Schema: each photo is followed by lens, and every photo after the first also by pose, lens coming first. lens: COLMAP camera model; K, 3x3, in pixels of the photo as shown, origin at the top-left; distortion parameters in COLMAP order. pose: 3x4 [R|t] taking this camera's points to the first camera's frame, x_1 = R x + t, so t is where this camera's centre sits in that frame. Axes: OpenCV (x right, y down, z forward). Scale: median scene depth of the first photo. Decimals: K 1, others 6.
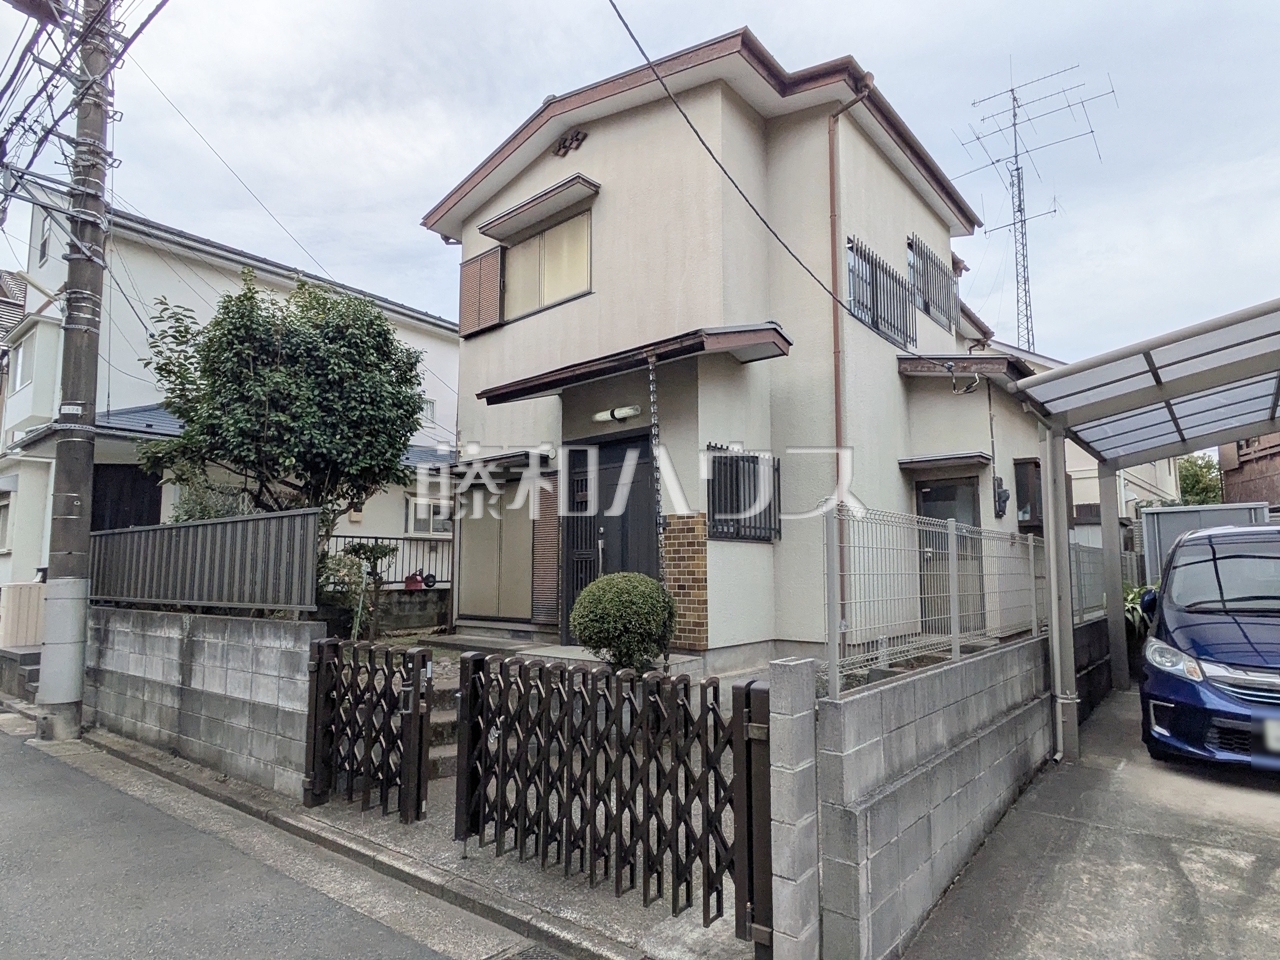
lens RADIAL K [[706.7, 0, 641.7], [0, 706.7, 501.6], [0, 0, 1]] dist [0.001480, -0.002223]
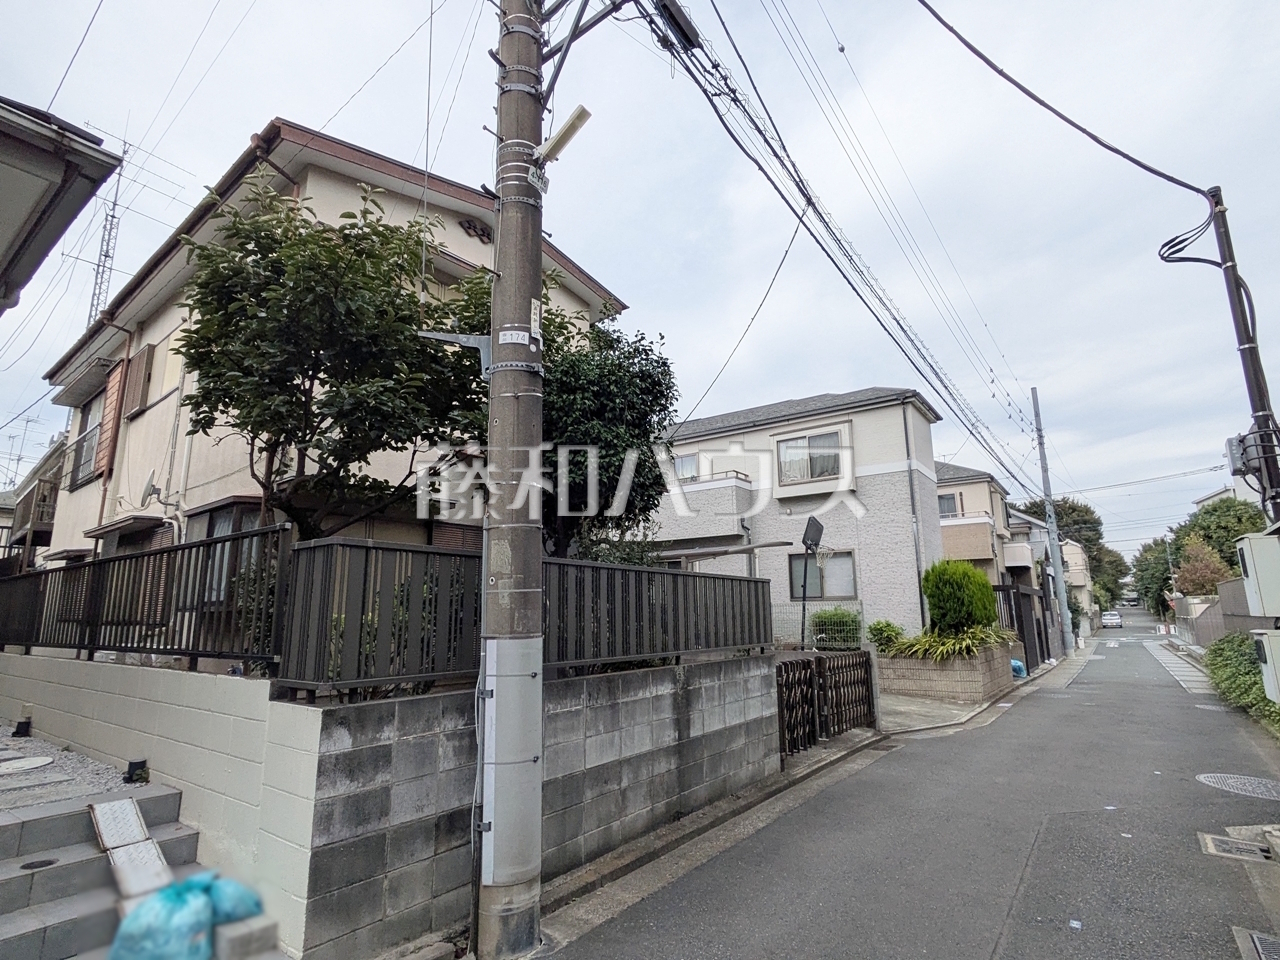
lens RADIAL K [[659.6, 0, 640.4], [0, 659.6, 490.4], [0, 0, 1]] dist [-0.003958, 0.003124]
pose [[-0.022755, 0.193349, 0.980866, -1.455118], [-0.089653, 0.976772, -0.194622, 0.096376], [-0.995713, -0.092367, -0.004892, 0.991538]]
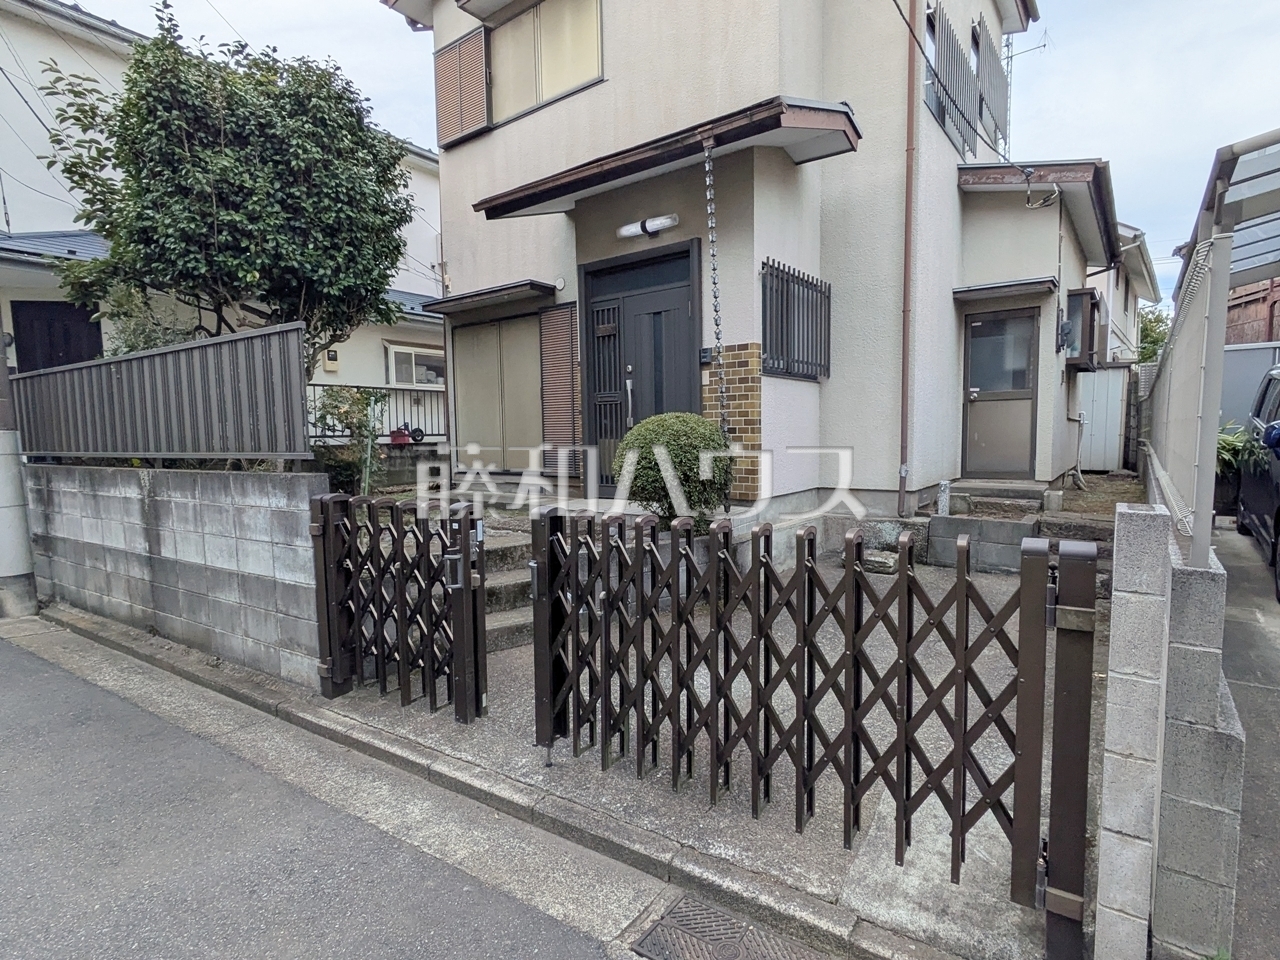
lens RADIAL K [[659.6, 0, 640.4], [0, 659.6, 490.4], [0, 0, 1]] dist [-0.003958, 0.003124]
pose [[0.997901, -0.018819, 0.061962, -0.112337], [0.006933, 0.982389, 0.186717, 0.042514], [-0.064385, -0.185896, 0.980458, 0.200209]]
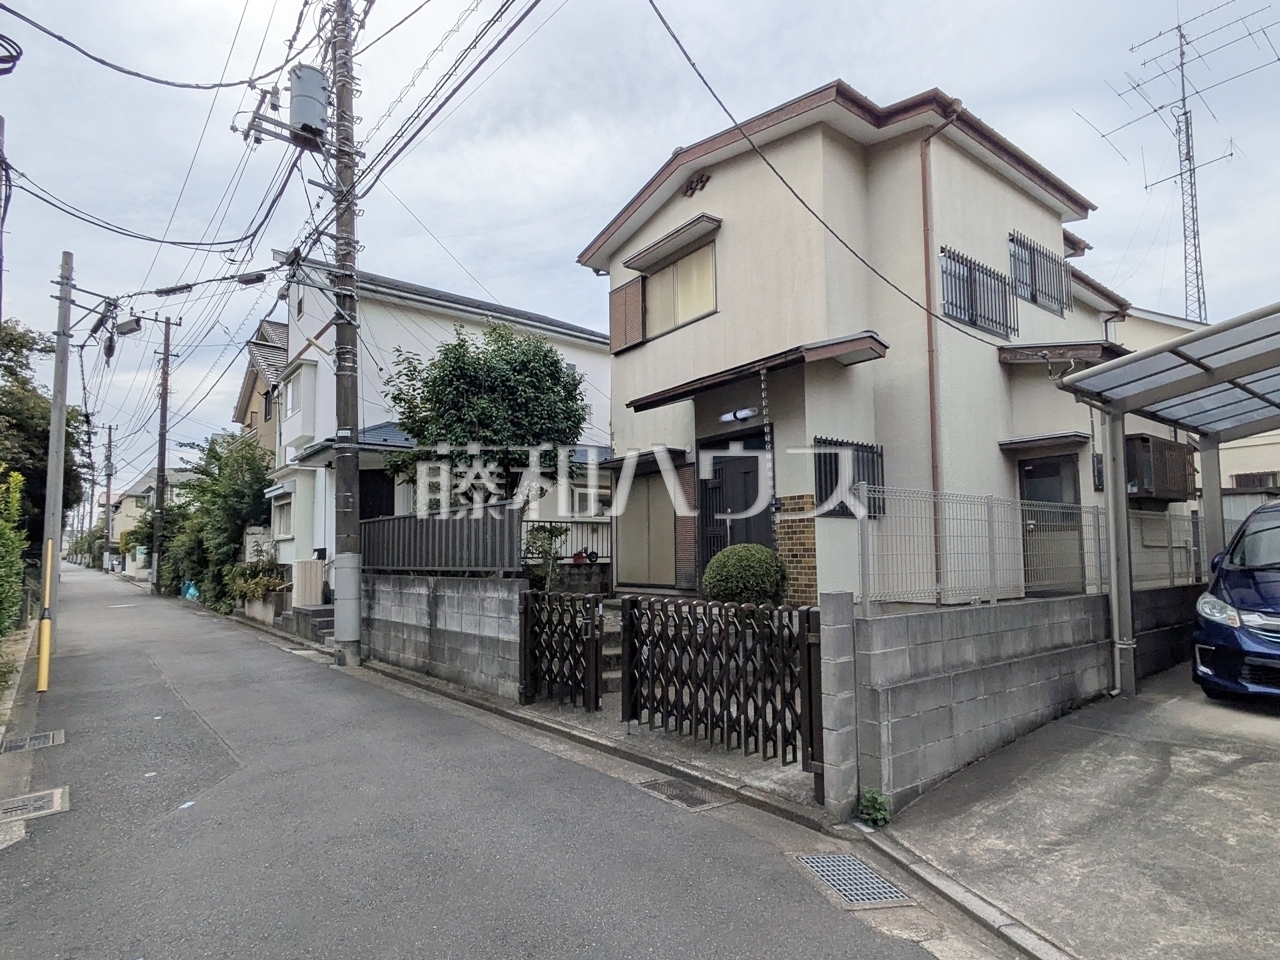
lens RADIAL K [[681.9, 0, 637.9], [0, 681.9, 511.5], [0, 0, 1]] dist [0.002373, 0.000079]
pose [[0.976443, -0.022773, -0.214569, 0.049342], [0.030652, 0.998970, 0.033462, -0.003288], [0.213586, -0.039251, 0.976135, -0.215504]]
